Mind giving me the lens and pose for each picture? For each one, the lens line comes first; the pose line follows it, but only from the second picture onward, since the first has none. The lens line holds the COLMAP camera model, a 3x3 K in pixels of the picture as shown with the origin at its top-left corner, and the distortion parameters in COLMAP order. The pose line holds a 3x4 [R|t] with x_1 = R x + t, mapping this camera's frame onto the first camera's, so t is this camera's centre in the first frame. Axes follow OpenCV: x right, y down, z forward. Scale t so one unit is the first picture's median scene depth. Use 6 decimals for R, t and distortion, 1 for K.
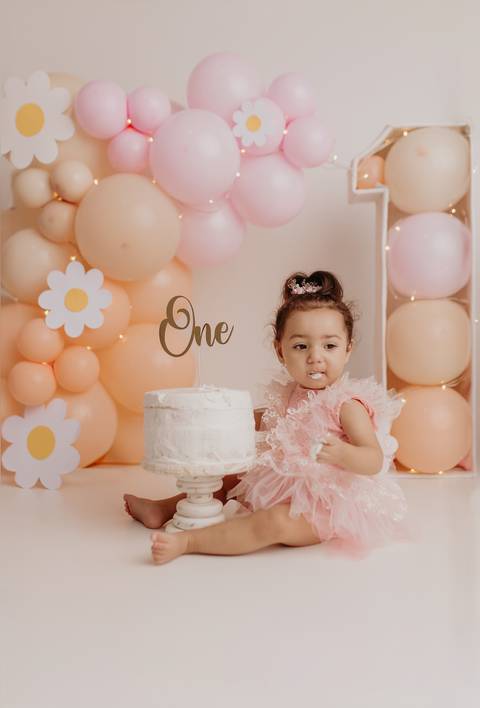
lens RADIAL K [[712.3, 0, 236.2], [0, 712.3, 348.2], [0, 0, 1]] dist [0.010789, 0.000000]
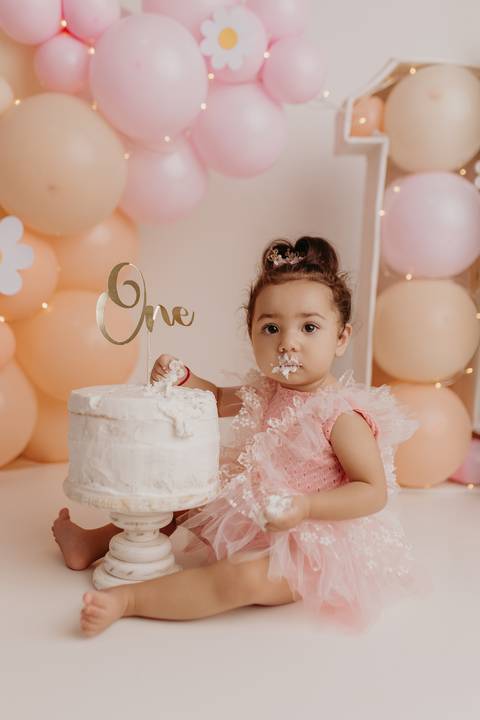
lens RADIAL K [[750.5, 0, 243.7], [0, 750.5, 356.8], [0, 0, 1]] dist [0.023868, 0.000000]
pose [[0.994705, 0.043715, 0.093007, -0.018565], [-0.048940, 0.997305, 0.054656, -0.016928], [-0.090367, -0.058918, 0.994164, 0.161021]]
